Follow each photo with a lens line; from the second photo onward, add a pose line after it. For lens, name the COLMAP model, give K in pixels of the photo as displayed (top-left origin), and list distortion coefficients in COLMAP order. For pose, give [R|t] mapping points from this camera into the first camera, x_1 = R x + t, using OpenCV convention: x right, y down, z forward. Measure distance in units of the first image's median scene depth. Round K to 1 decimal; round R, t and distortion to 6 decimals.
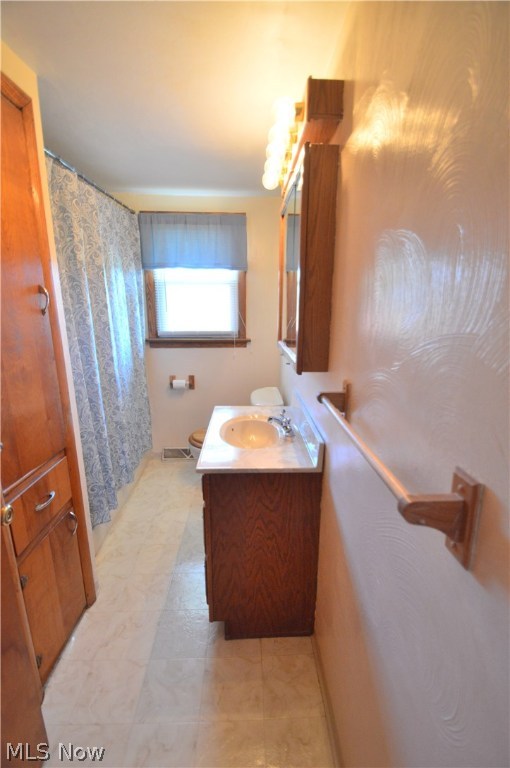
lens RADIAL K [[341.4, 0, 262.3], [0, 341.4, 385.1], [0, 0, 1]] dist [0.015915, -0.016575]
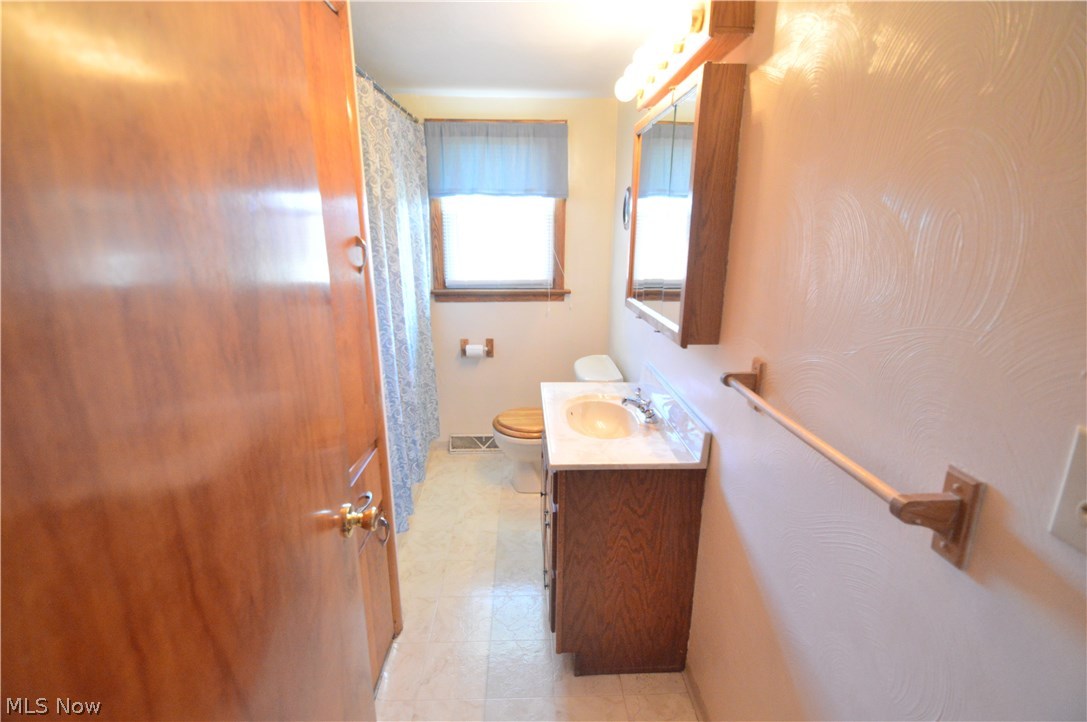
lens RADIAL K [[483.2, 0, 538.4], [0, 483.2, 357.9], [0, 0, 1]] dist [0.015915, -0.016575]
pose [[0.999944, -0.001687, -0.010408, -0.179425], [0.001980, 0.999600, 0.028200, -0.032393], [0.010357, -0.028219, 0.999548, -0.113421]]
